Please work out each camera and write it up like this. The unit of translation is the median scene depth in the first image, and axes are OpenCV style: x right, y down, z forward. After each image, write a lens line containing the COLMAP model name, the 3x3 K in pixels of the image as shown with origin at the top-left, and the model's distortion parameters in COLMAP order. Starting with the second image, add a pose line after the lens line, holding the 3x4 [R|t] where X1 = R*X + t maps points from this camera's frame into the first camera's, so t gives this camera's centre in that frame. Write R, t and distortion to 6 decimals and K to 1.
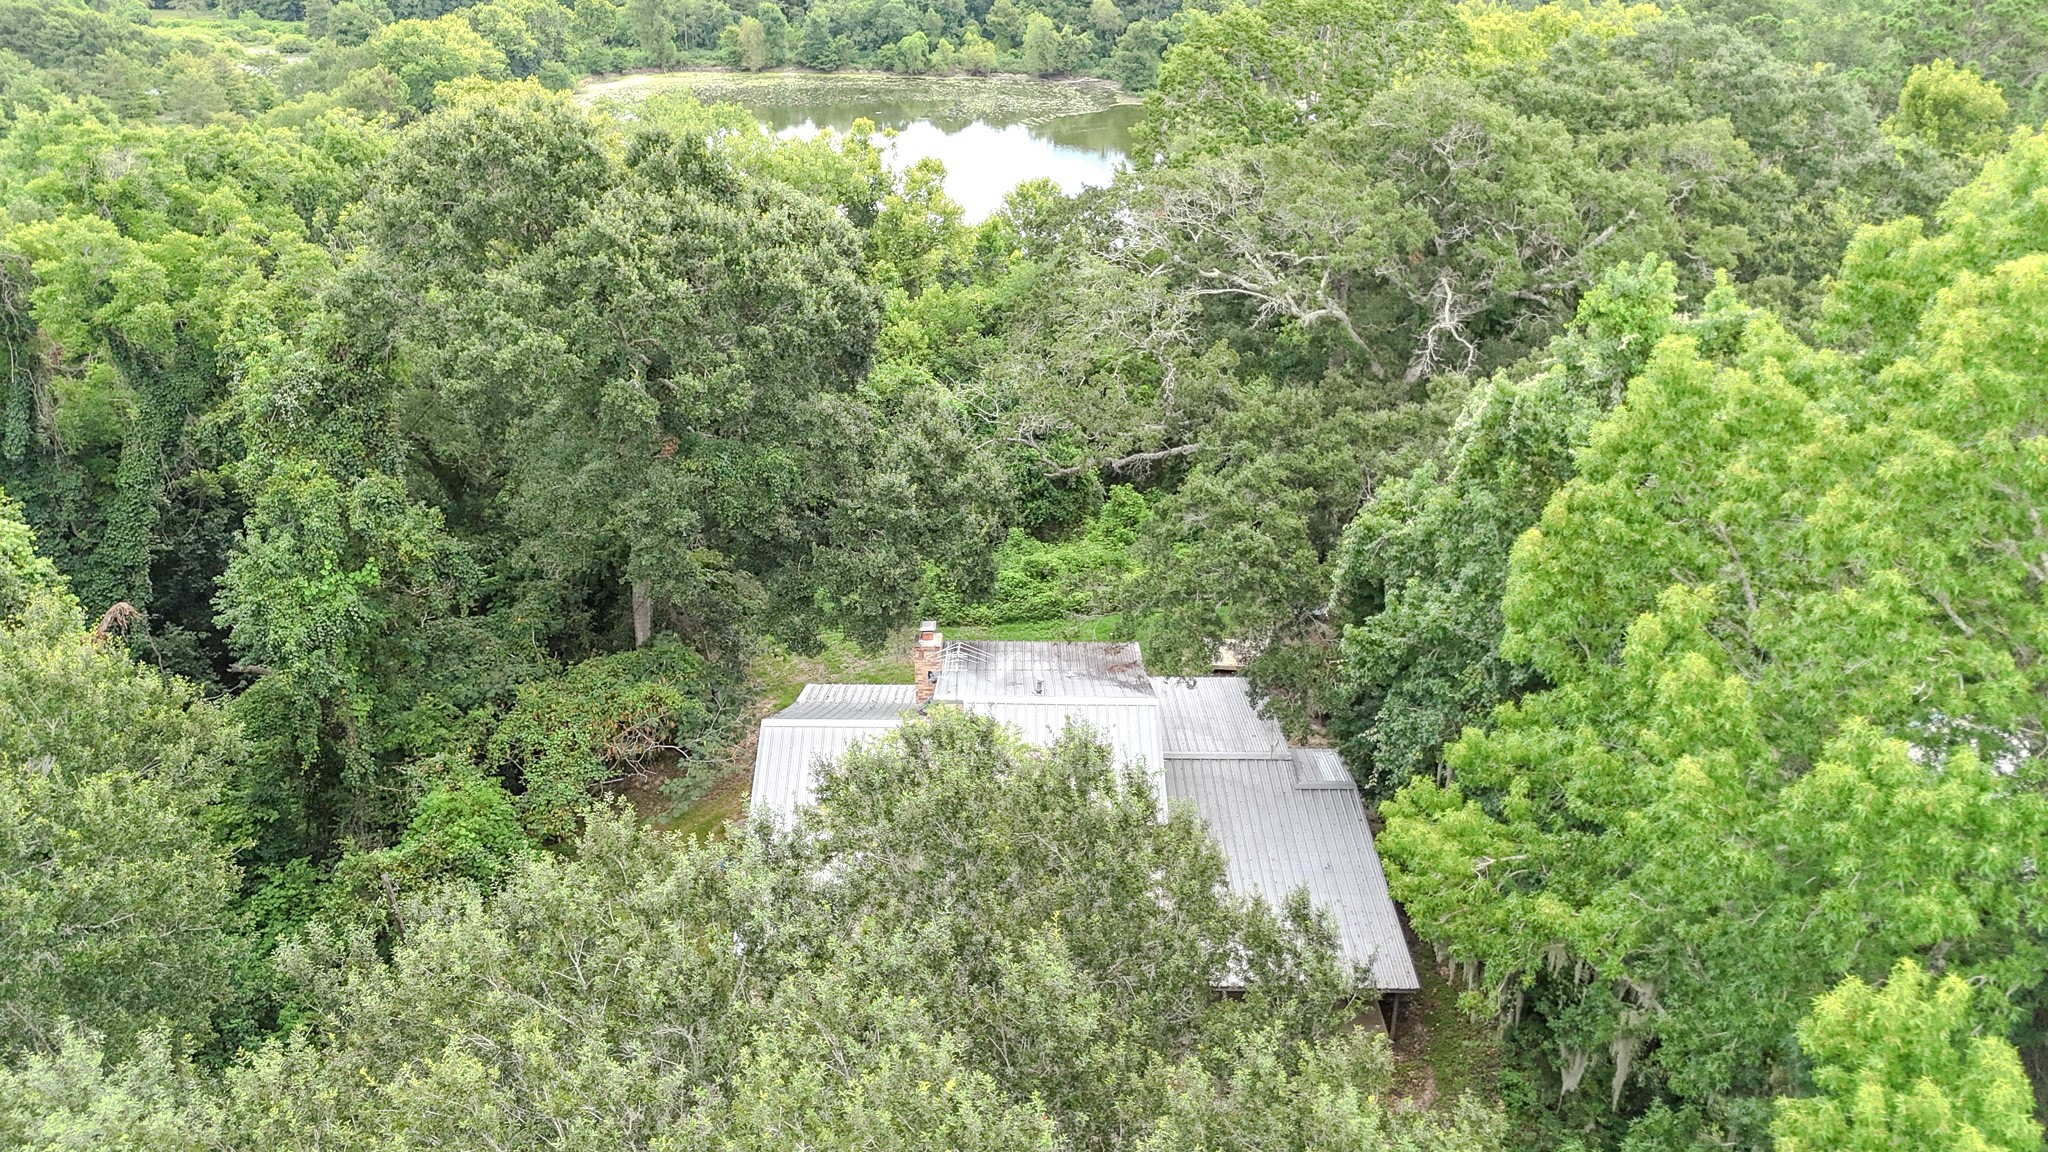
lens RADIAL K [[1524.6, 0, 1056.4], [0, 1524.6, 600.3], [0, 0, 1]] dist [0.055343, -0.029440]
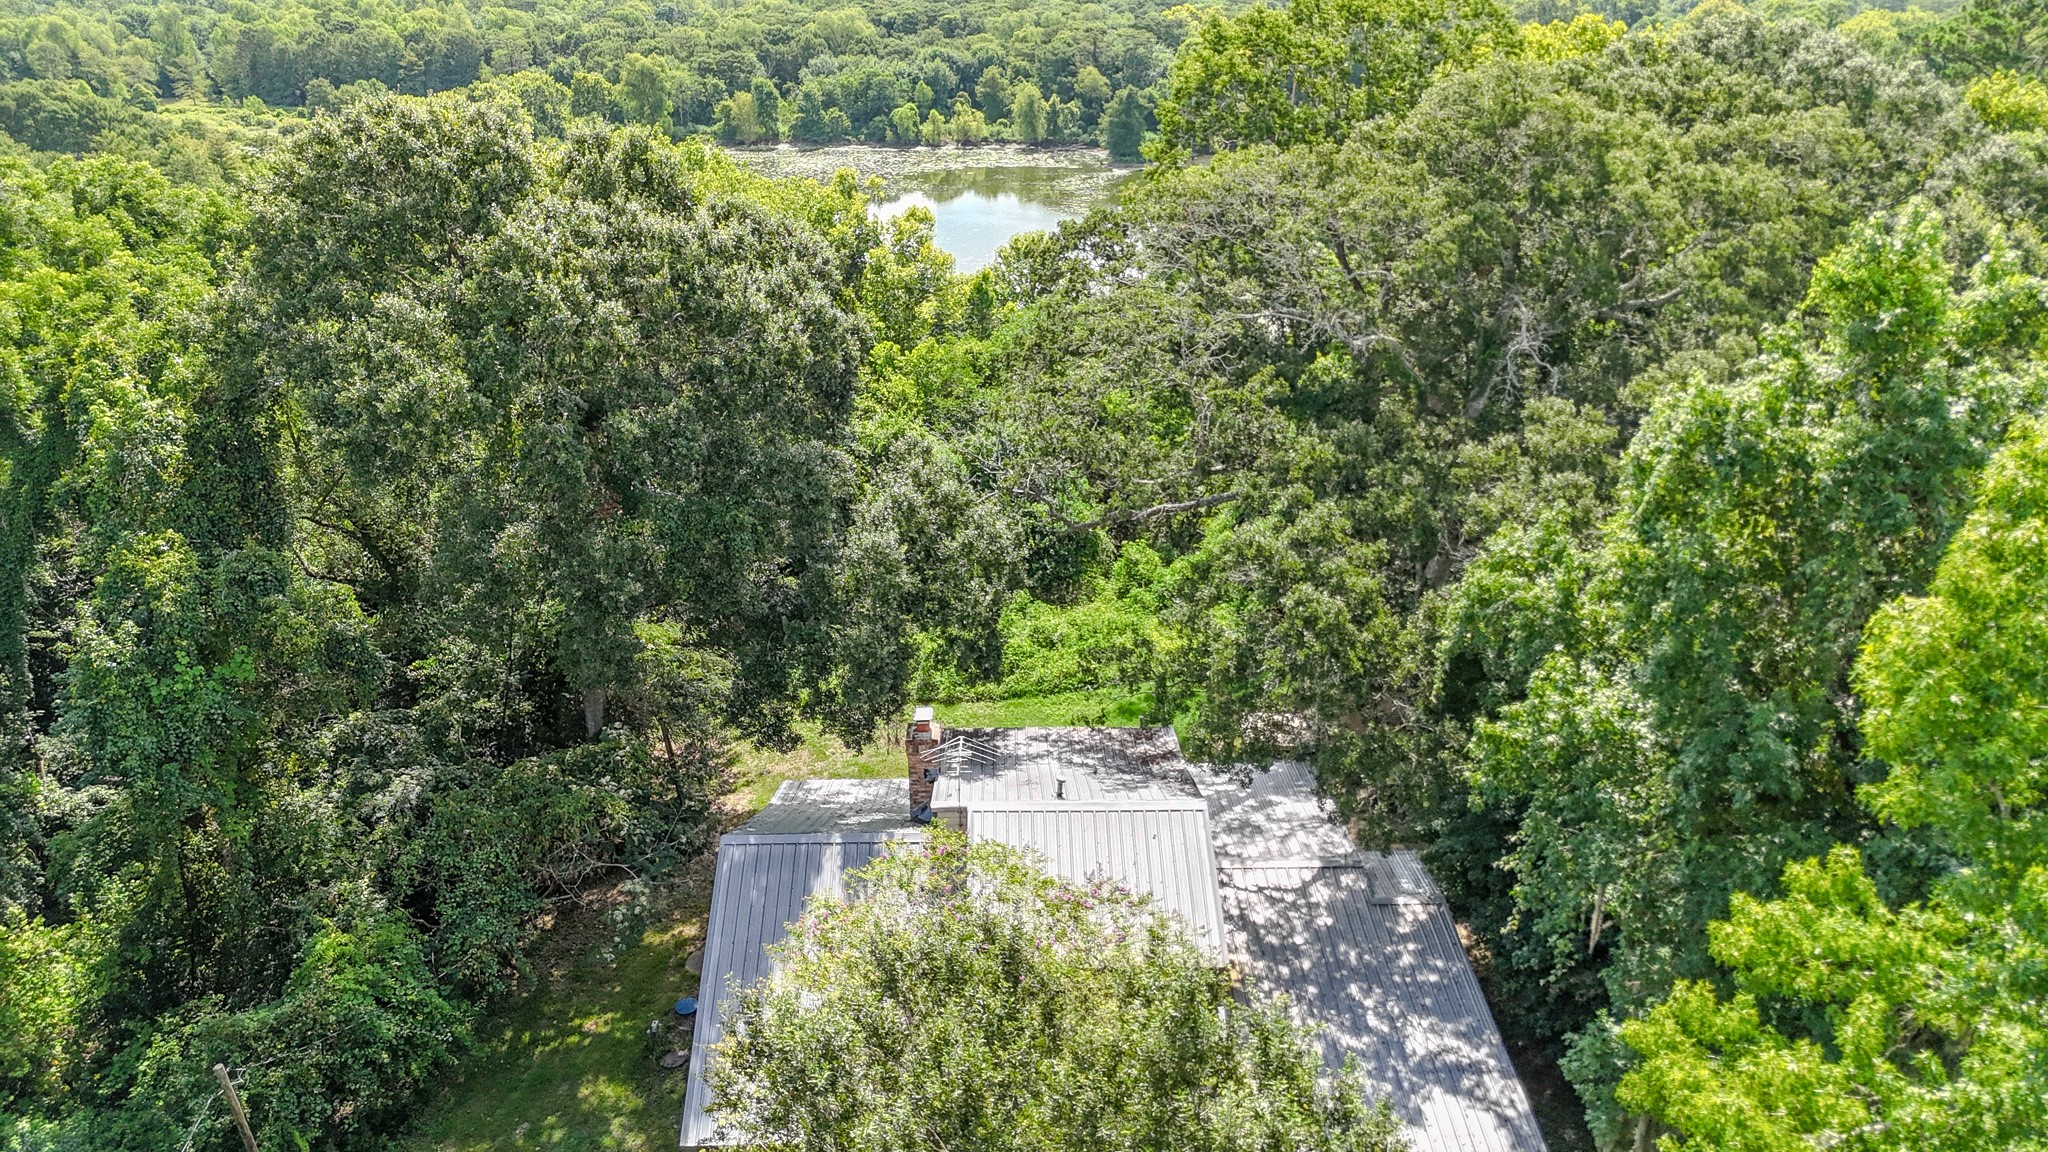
lens RADIAL K [[1524.6, 0, 1016.4], [0, 1524.6, 565.6], [0, 0, 1]] dist [0.055343, -0.029440]
pose [[0.999549, -0.018663, -0.023527, -0.012272], [0.017189, 0.997966, -0.061389, -0.012049], [0.024625, 0.060957, 0.997837, 0.167293]]
